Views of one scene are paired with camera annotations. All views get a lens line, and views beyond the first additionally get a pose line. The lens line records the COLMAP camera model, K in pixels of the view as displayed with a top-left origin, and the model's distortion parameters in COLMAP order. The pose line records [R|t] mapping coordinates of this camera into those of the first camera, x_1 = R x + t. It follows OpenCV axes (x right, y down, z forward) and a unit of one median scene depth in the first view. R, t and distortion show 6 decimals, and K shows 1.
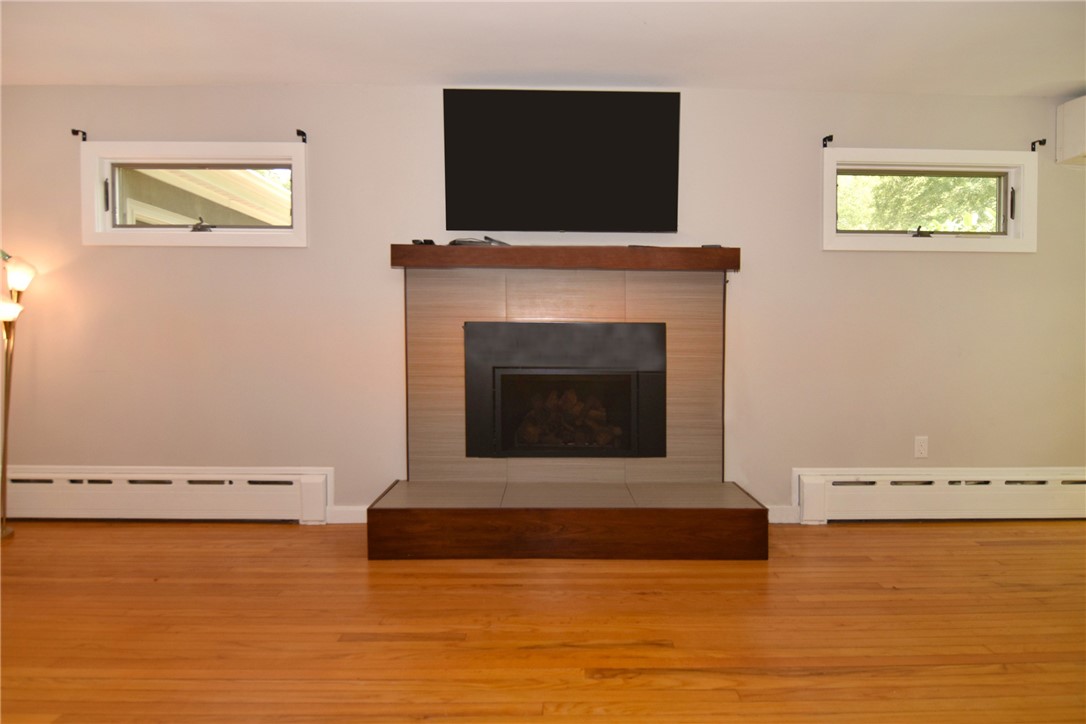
lens RADIAL K [[617.3, 0, 534.4], [0, 617.3, 333.4], [0, 0, 1]] dist [-0.011806, -0.003734]
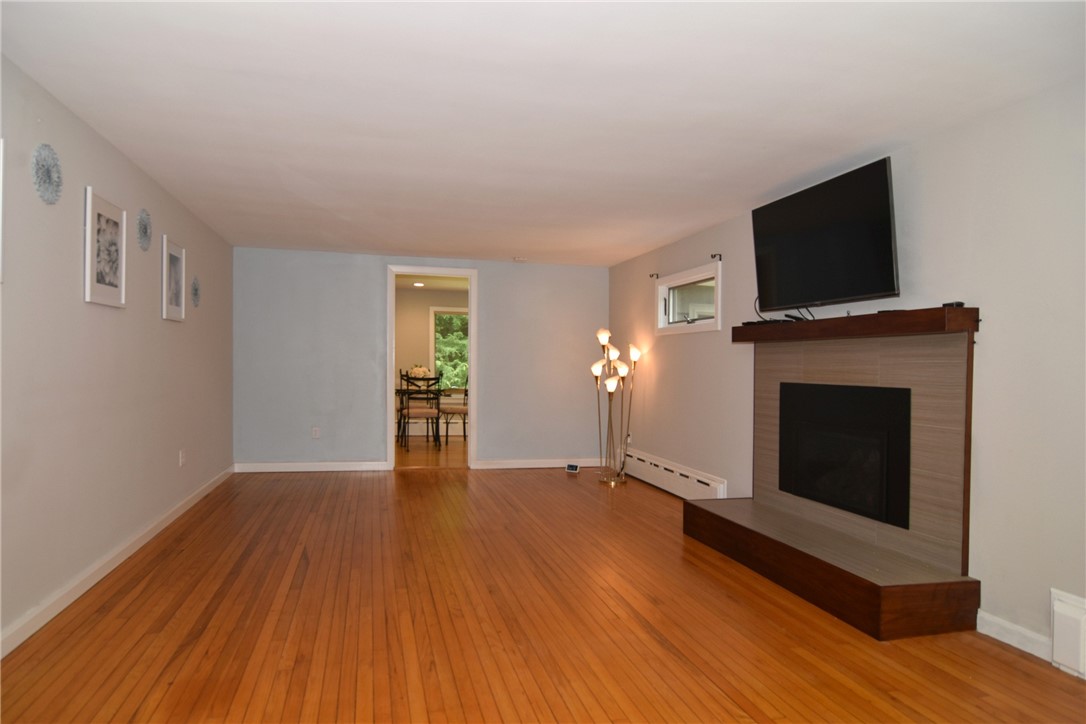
lens RADIAL K [[617.3, 0, 541.0], [0, 617.3, 366.2], [0, 0, 1]] dist [-0.011806, -0.003734]
pose [[0.251576, -0.000918, -0.967837, 0.987757], [-0.019250, 0.999797, -0.005952, -0.035315], [0.967646, 0.020128, 0.251508, 0.206840]]
